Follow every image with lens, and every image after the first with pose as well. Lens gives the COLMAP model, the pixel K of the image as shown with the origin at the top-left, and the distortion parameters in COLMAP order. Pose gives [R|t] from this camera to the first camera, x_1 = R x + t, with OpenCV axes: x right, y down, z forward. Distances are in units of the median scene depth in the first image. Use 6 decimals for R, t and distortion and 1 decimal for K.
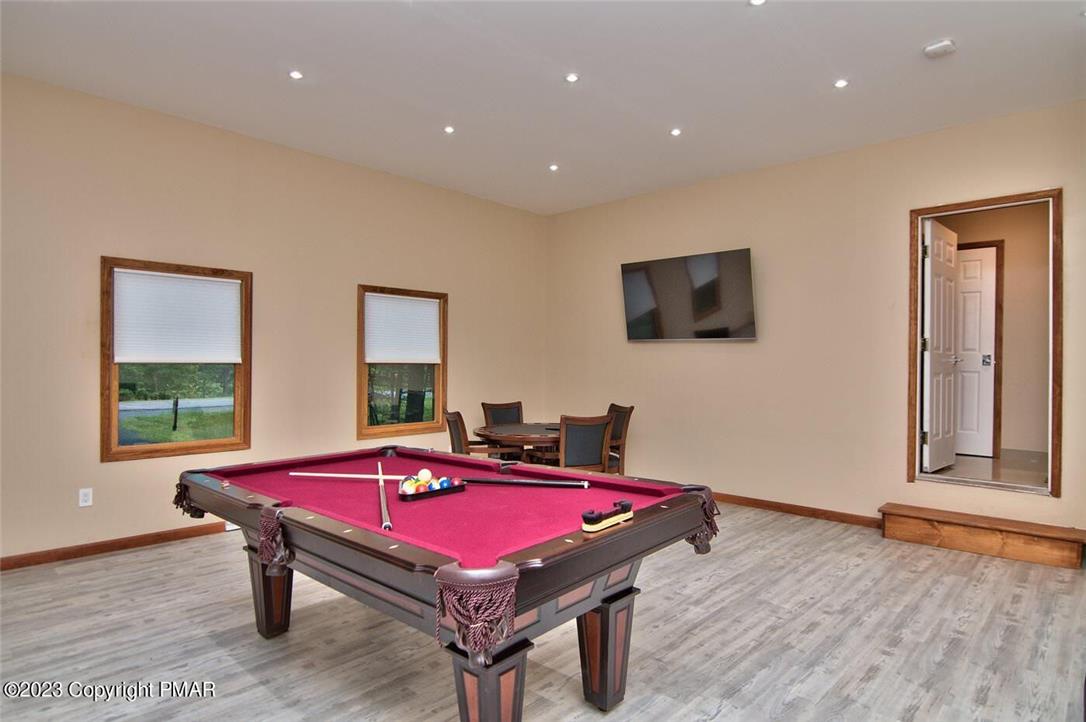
lens RADIAL K [[608.1, 0, 543.0], [0, 608.1, 361.0], [0, 0, 1]] dist [-0.011398, -0.002942]
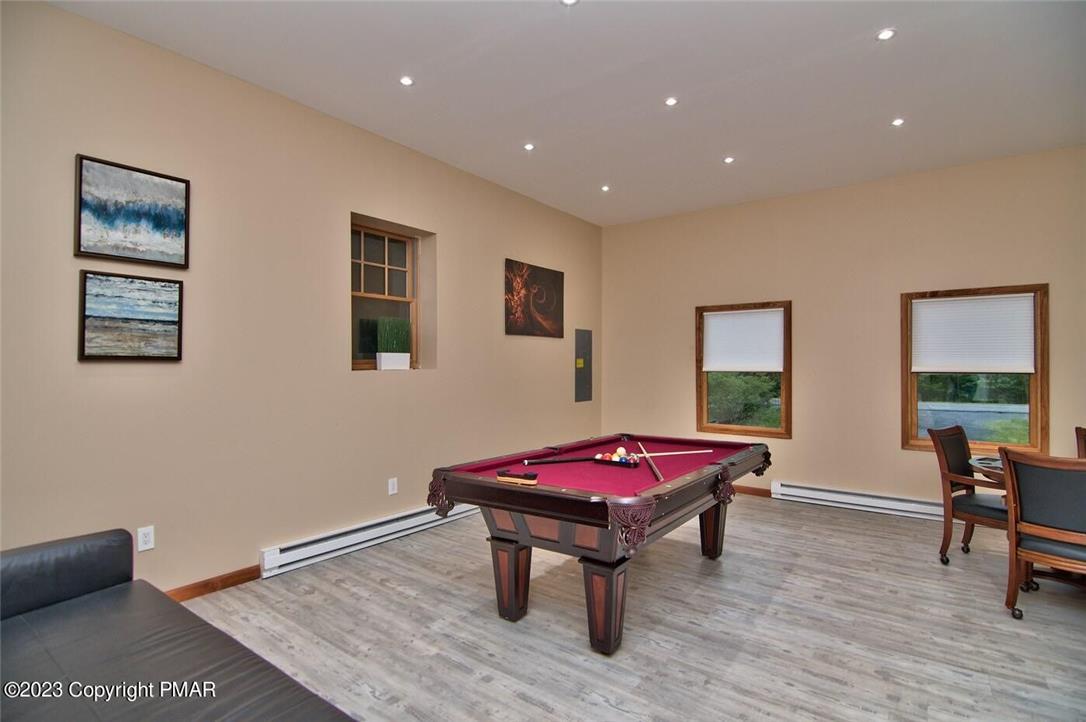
lens RADIAL K [[523.8, 0, 543.0], [0, 523.8, 361.0], [0, 0, 1]] dist [-0.003386, -0.010576]
pose [[0.120489, -0.013284, -0.992626, 0.570724], [0.002856, 0.999911, -0.013035, -0.006879], [0.992711, -0.001264, 0.120516, 0.365886]]
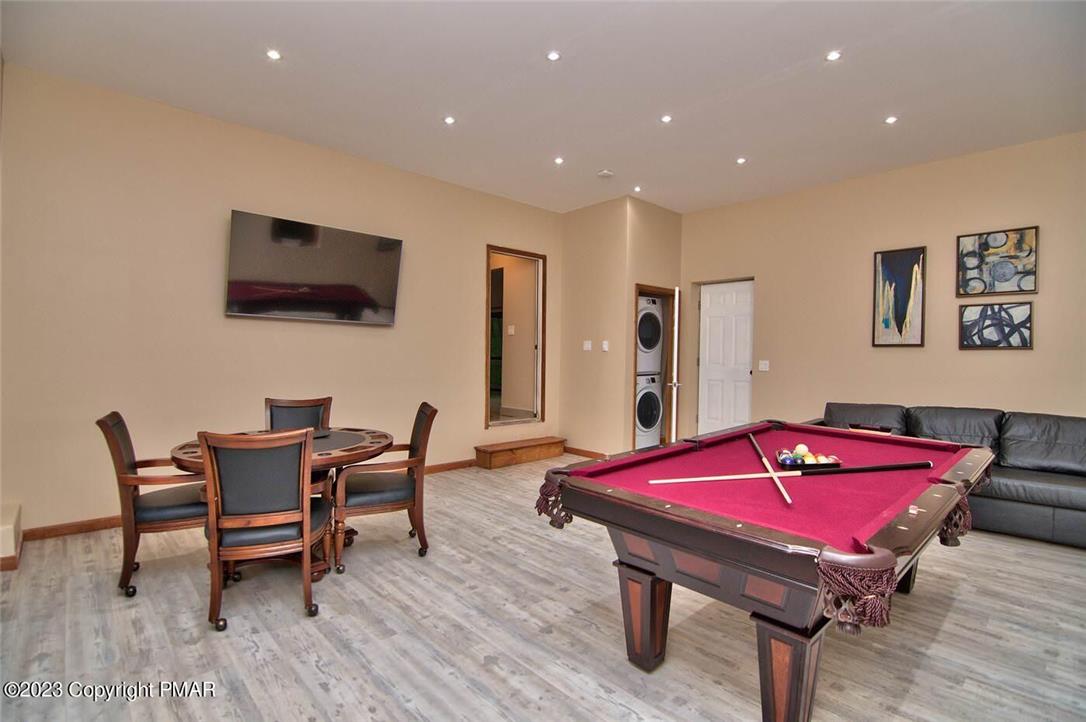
lens RADIAL K [[523.8, 0, 543.0], [0, 523.8, 361.0], [0, 0, 1]] dist [-0.003386, -0.010576]
pose [[0.063930, -0.018084, 0.997791, -0.659849], [-0.016826, 0.999674, 0.019196, 0.007160], [-0.997813, -0.018016, 0.063605, 0.785293]]
